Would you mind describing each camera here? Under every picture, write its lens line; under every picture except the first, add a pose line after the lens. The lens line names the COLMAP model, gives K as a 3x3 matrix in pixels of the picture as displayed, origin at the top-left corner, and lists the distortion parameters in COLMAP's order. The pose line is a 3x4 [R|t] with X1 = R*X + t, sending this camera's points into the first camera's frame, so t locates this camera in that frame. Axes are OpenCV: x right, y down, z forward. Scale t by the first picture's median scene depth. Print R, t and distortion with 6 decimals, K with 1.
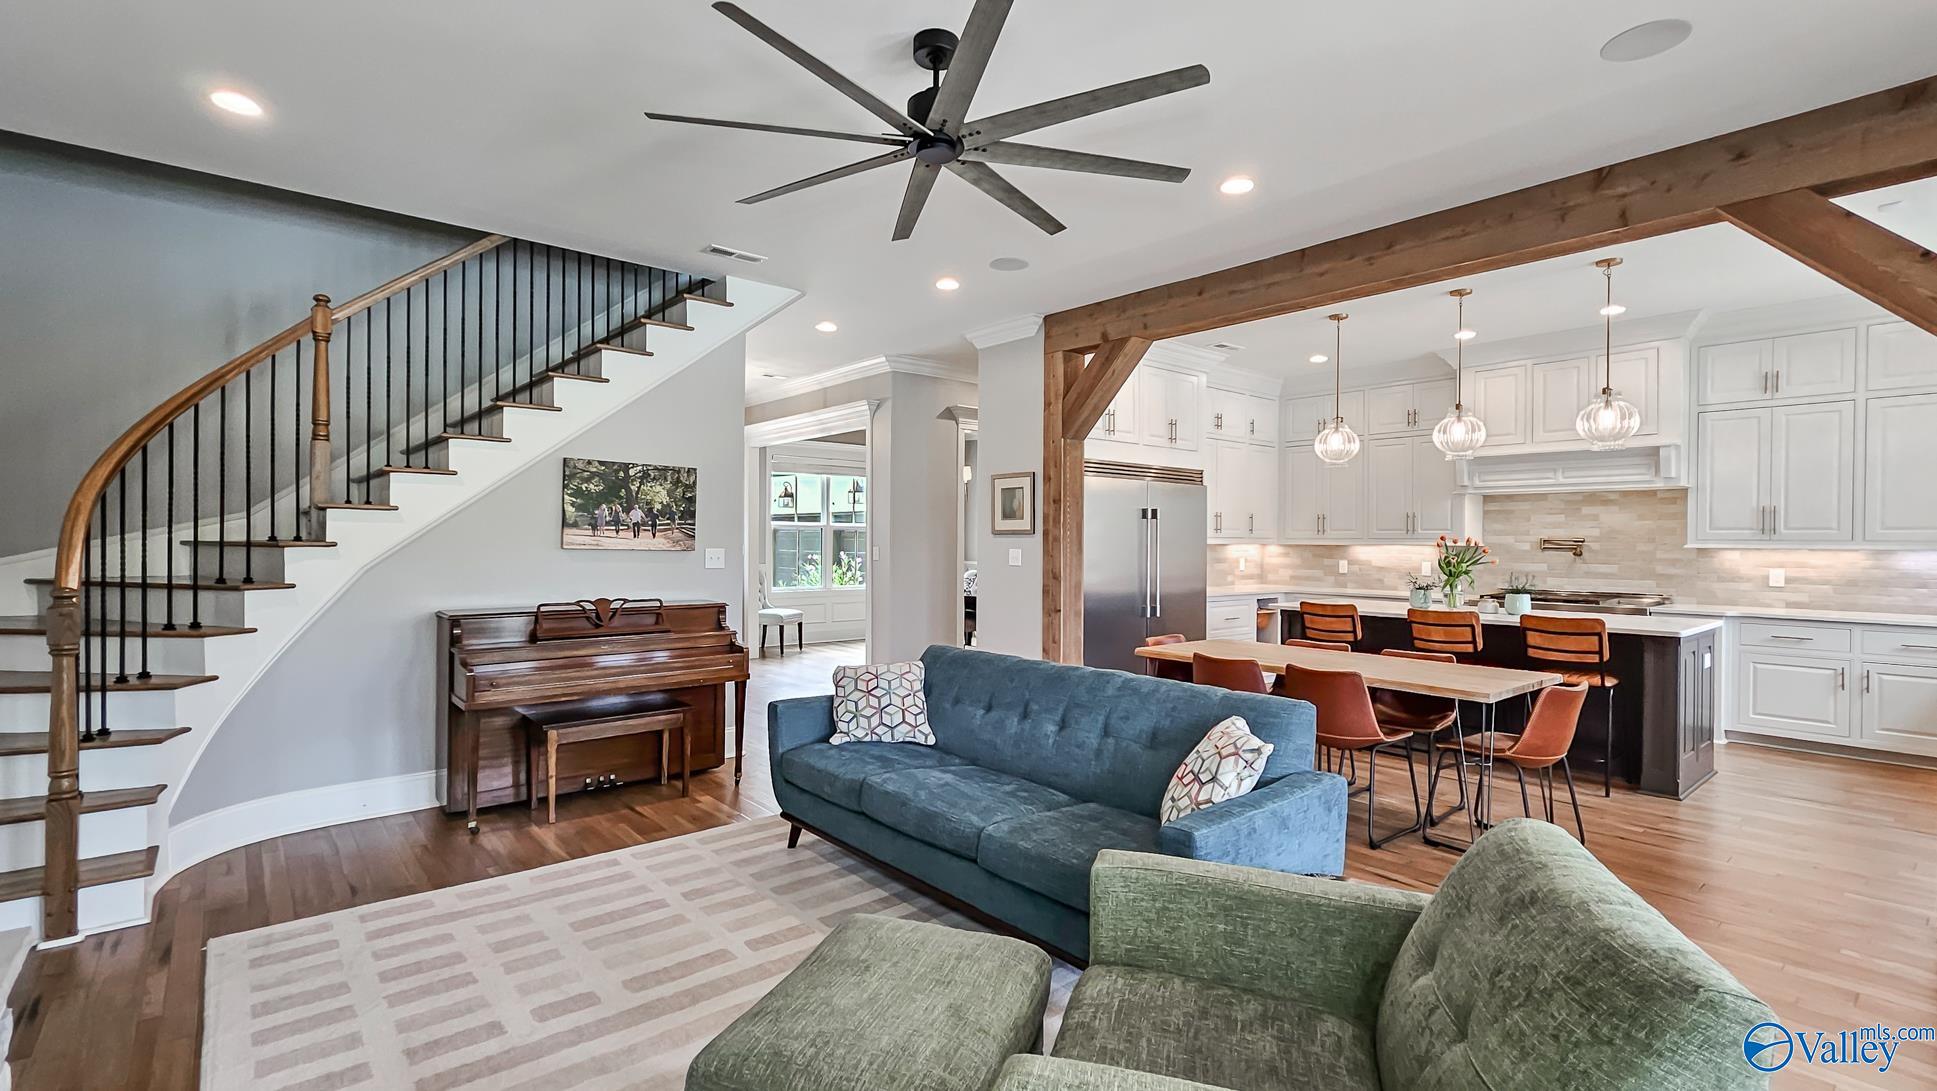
lens RADIAL K [[870.1, 0, 968.5], [0, 870.1, 545.5], [0, 0, 1]] dist [0.000907, 0.000179]
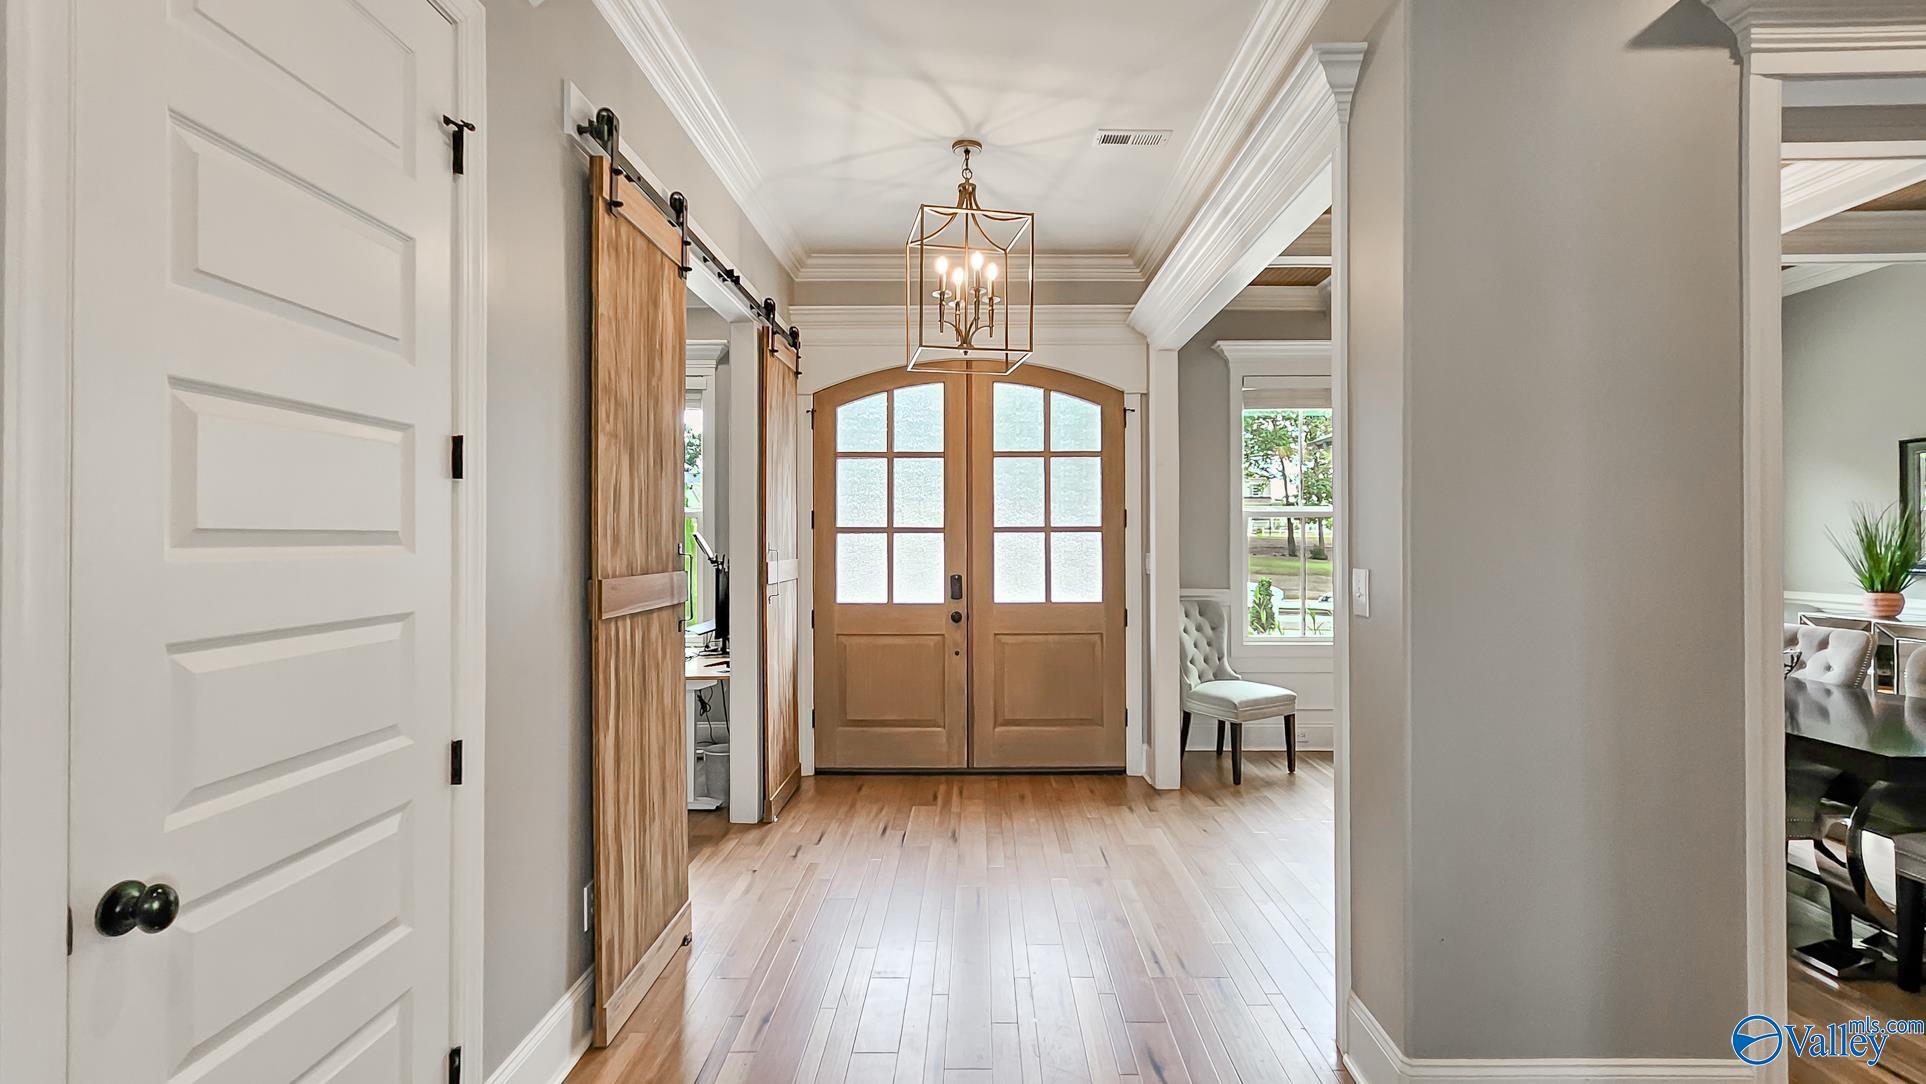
lens RADIAL K [[859.7, 0, 959.2], [0, 859.7, 521.1], [0, 0, 1]] dist [0.004303, -0.000048]
pose [[0.751260, -0.019187, -0.659728, -0.029793], [-0.000044, 0.999576, -0.029121, -0.007853], [0.660007, 0.021907, 0.750940, 0.951658]]
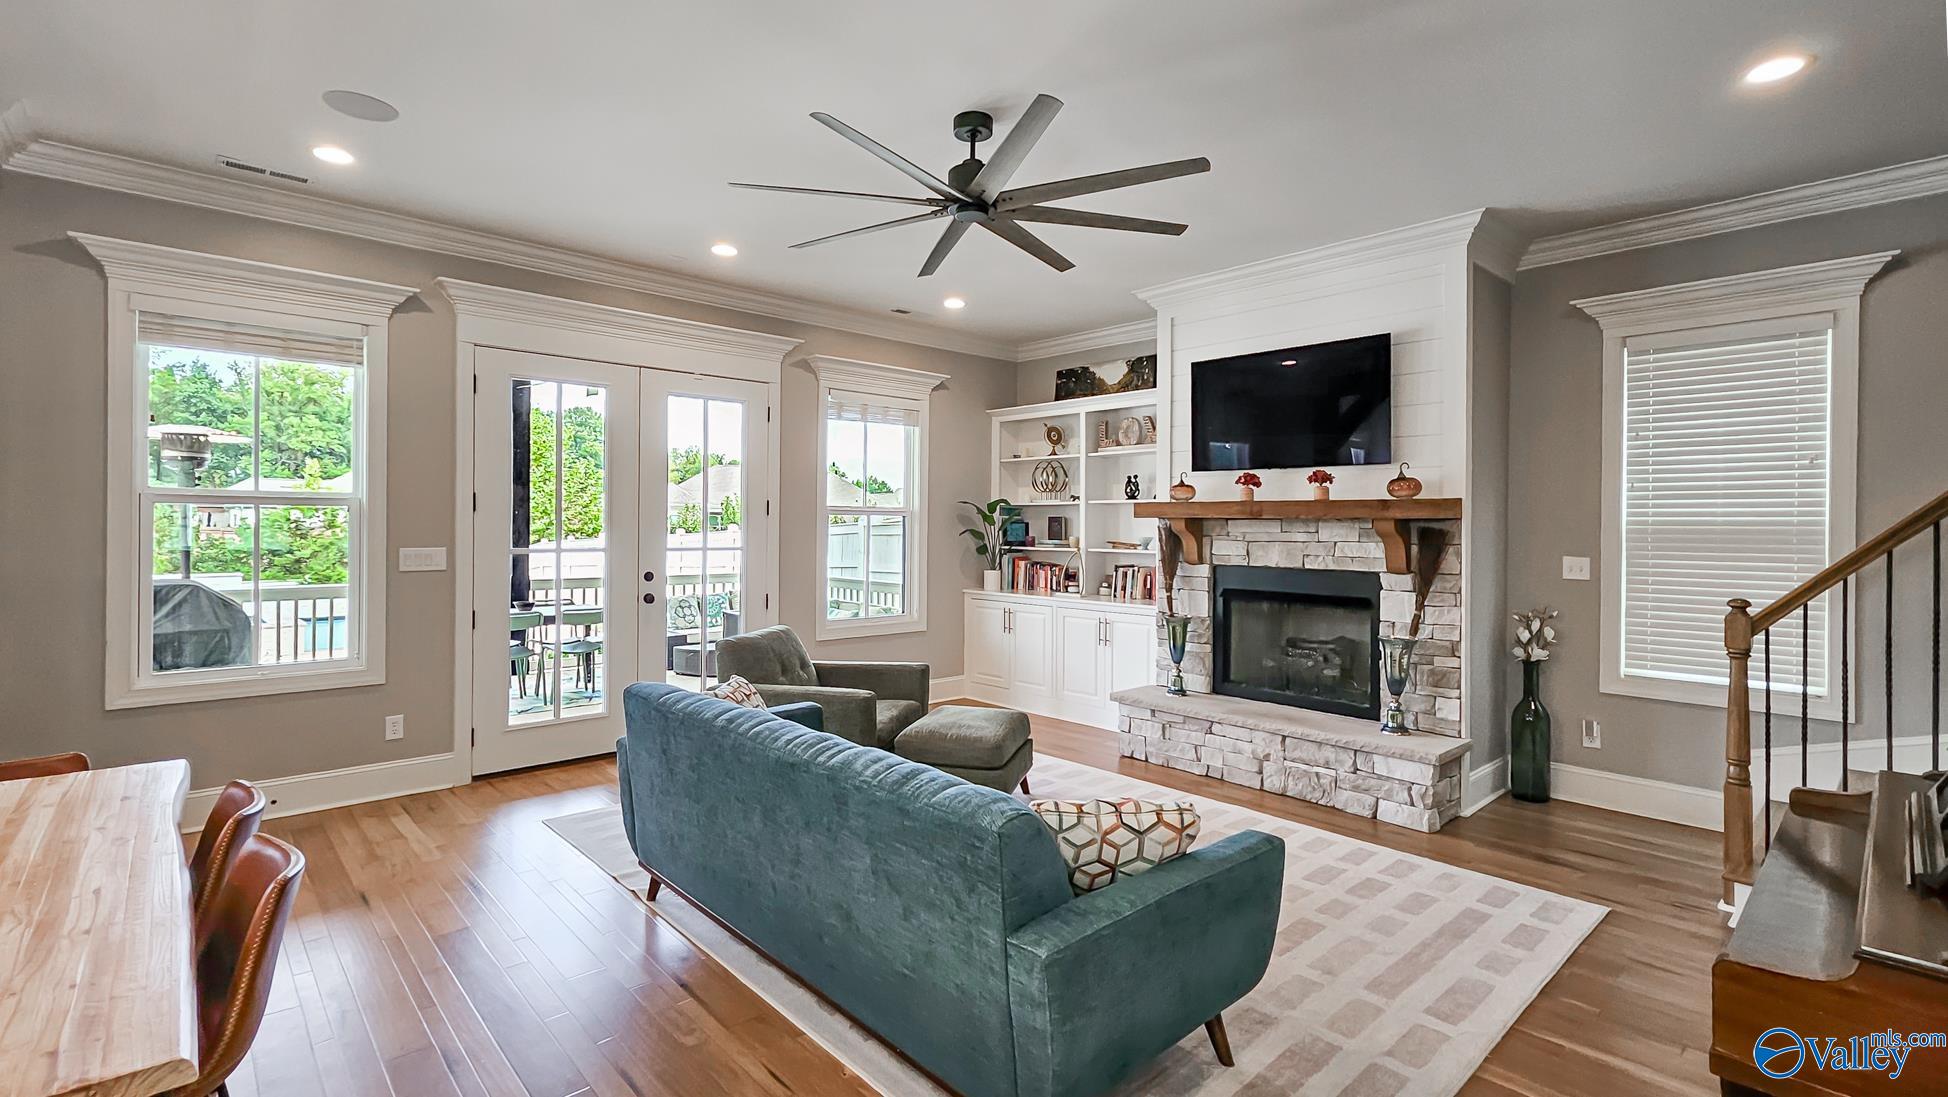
lens RADIAL K [[869.5, 0, 970.2], [0, 869.5, 527.4], [0, 0, 1]] dist [0.004303, -0.000048]
pose [[-0.998877, -0.015549, -0.044744, 0.005458], [-0.015937, 0.999838, 0.008318, -0.018757], [0.044607, 0.009021, -0.998964, 1.032499]]
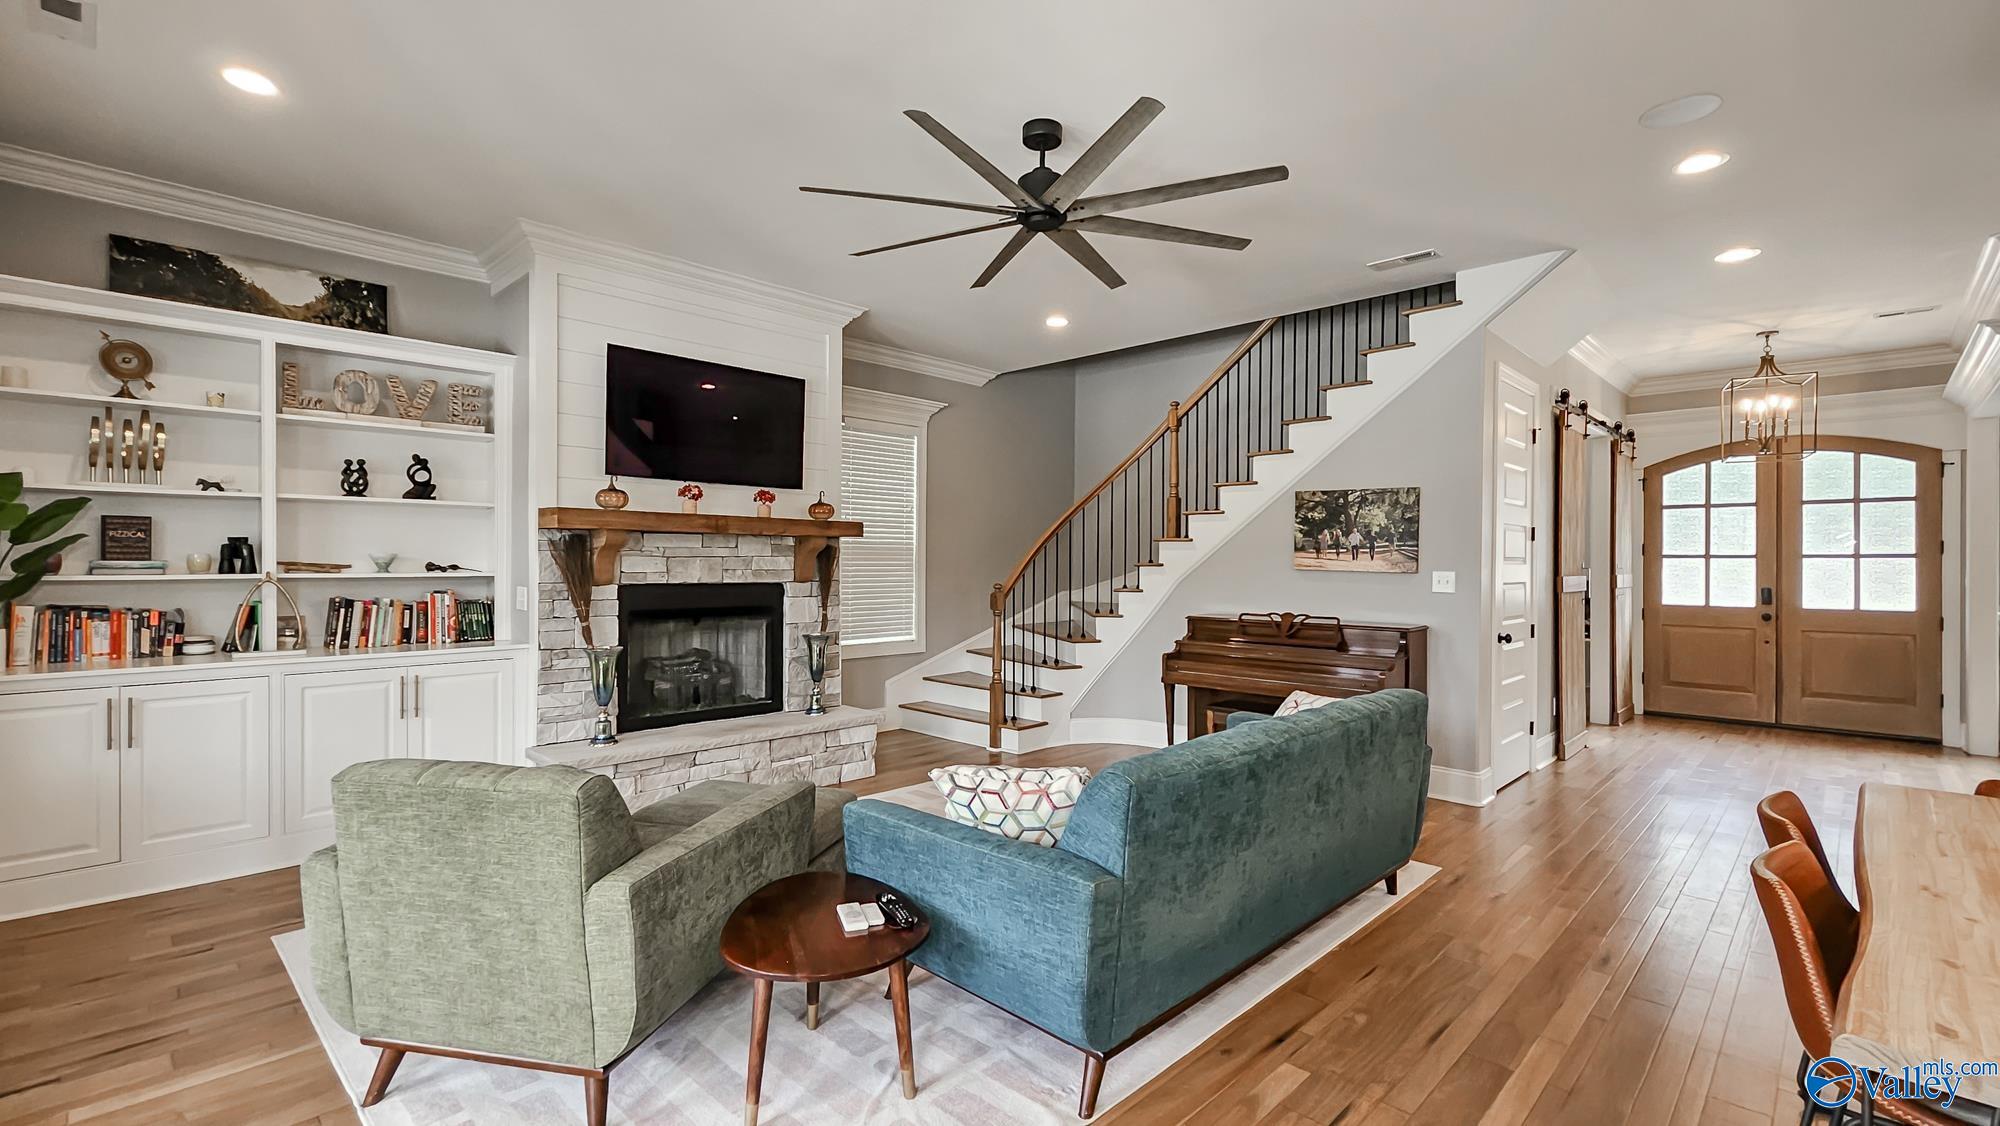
lens RADIAL K [[873.2, 0, 998.9], [0, 873.2, 567.5], [0, 0, 1]] dist [0.004776, -0.000096]
pose [[0.093513, 0.000403, -0.995618, 0.532436], [-0.011691, 0.999931, -0.000693, 0.005180], [0.995549, 0.011705, 0.093511, 0.397702]]
